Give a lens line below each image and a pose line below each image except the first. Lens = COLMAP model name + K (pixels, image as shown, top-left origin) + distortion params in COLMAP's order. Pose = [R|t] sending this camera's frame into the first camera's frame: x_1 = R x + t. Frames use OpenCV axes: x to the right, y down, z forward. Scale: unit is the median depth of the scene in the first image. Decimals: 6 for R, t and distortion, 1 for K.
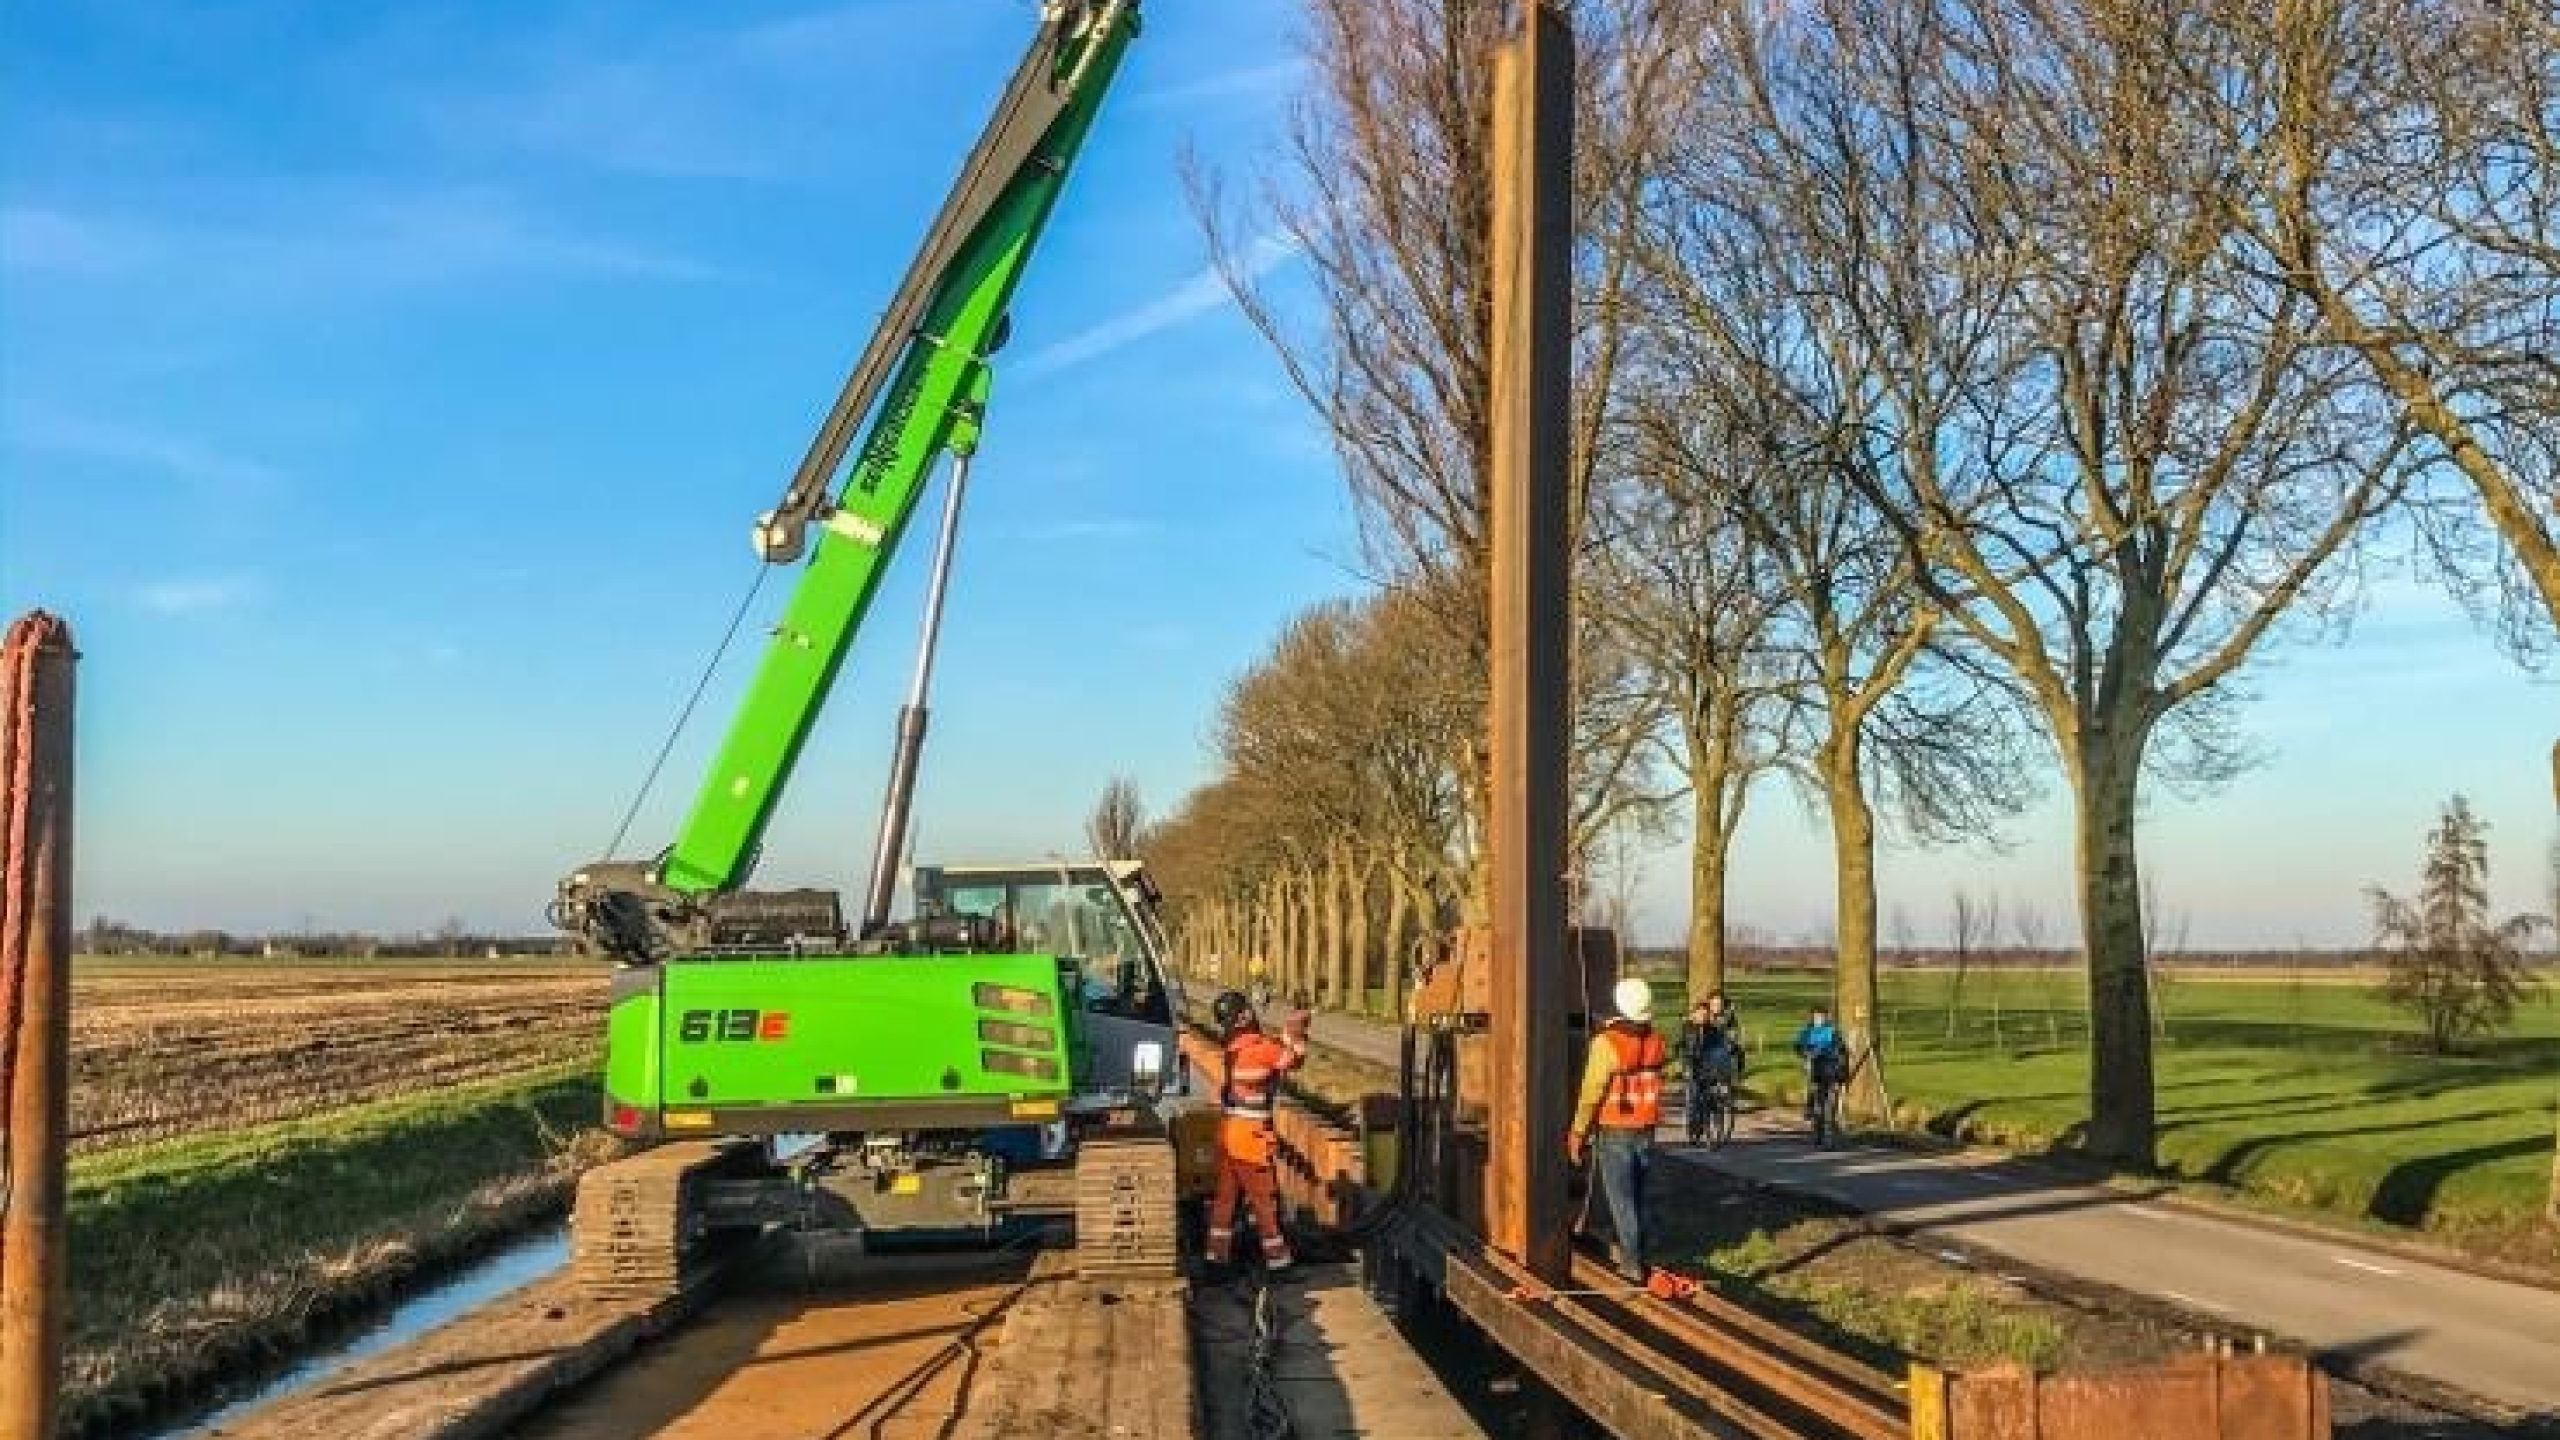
lens RADIAL K [[2827.0, 0, 1295.6], [0, 2827.0, 724.7], [0, 0, 1]] dist [0.053826, 0.000000]
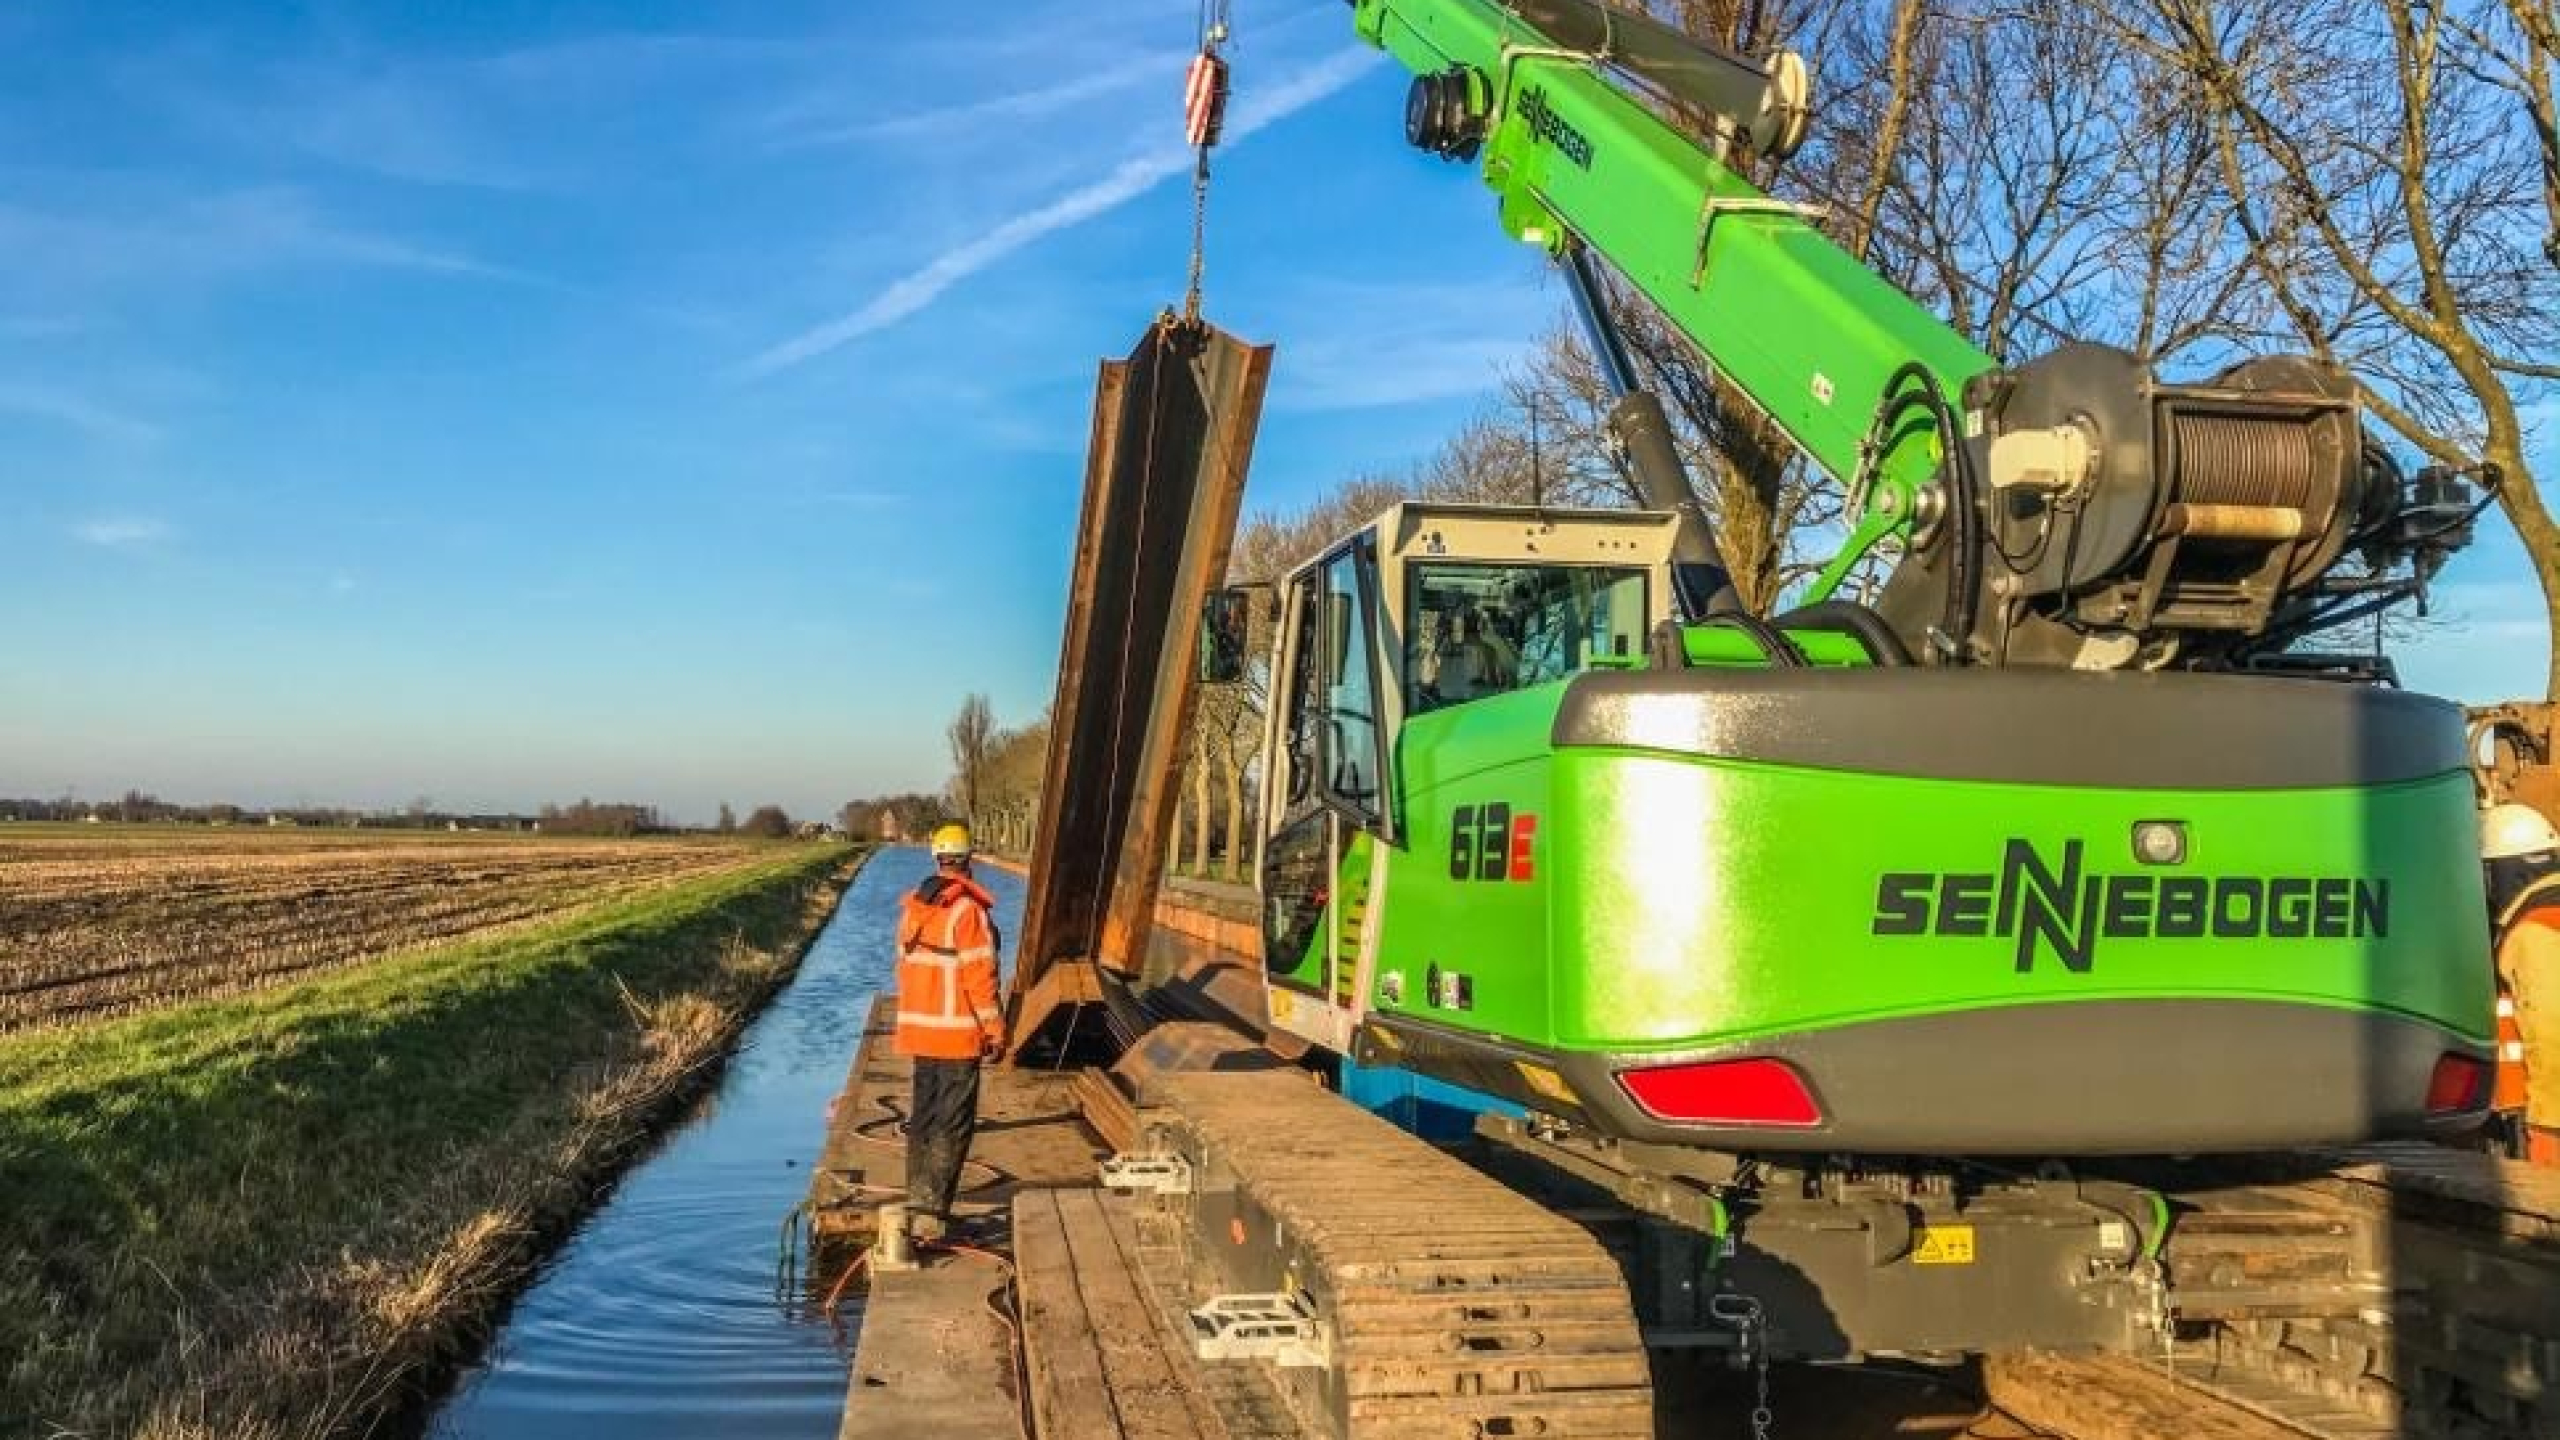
lens RADIAL K [[2127.8, 0, 1267.5], [0, 2127.8, 716.3], [0, 0, 1]] dist [0.025107, 0.000513]
pose [[0.995774, 0.023715, 0.088719, -0.051098], [-0.025683, 0.999447, 0.021110, 0.016800], [-0.088169, -0.023300, 0.995833, 0.140787]]
